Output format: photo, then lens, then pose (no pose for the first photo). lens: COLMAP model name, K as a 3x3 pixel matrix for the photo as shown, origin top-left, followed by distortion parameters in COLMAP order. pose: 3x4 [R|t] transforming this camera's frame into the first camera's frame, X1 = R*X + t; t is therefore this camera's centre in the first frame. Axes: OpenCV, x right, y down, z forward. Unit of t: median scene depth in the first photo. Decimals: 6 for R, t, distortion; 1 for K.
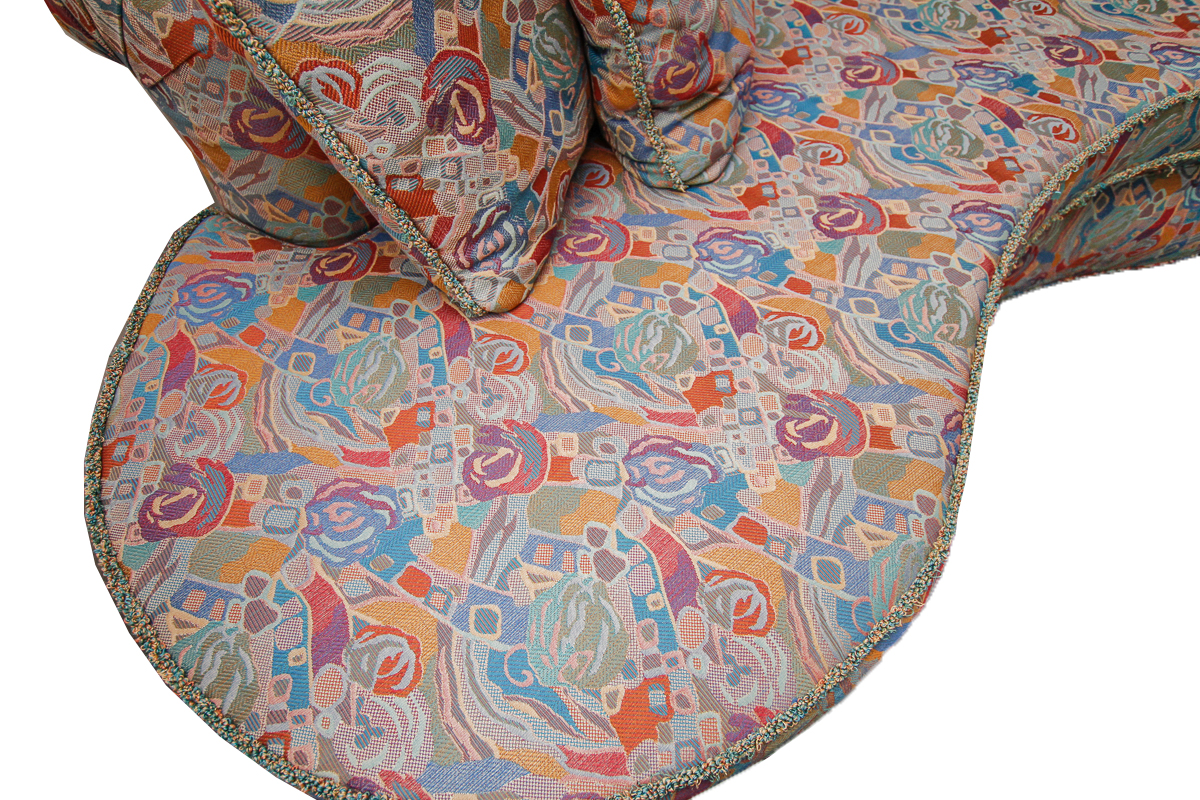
lens RADIAL K [[682.3, 0, 600.0], [0, 682.3, 400.0], [0, 0, 1]] dist [-0.009438, 0.002504]
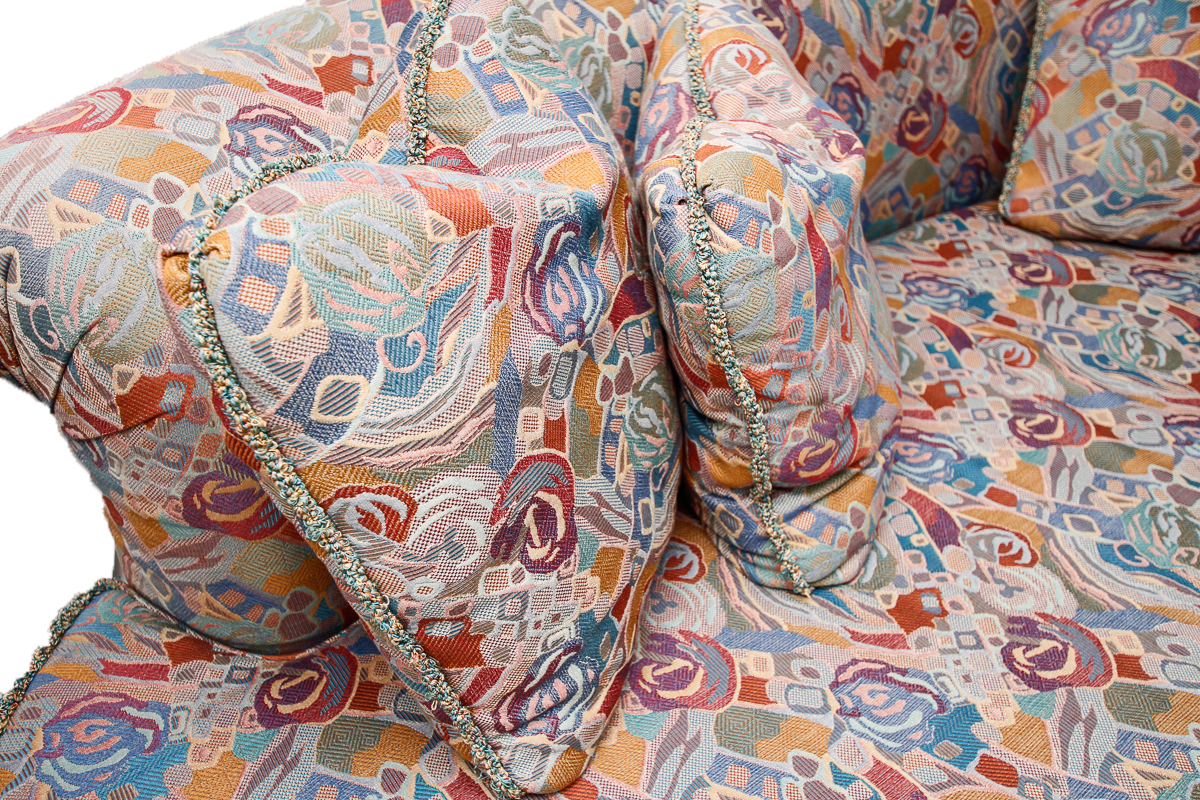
lens RADIAL K [[1020.1, 0, 602.4], [0, 1020.1, 418.5], [0, 0, 1]] dist [-0.001838, 0.054250]
pose [[0.998210, 0.056197, 0.020485, -0.131454], [-0.047569, 0.953470, -0.297711, -0.179672], [-0.036263, 0.296204, 0.954436, -0.036455]]
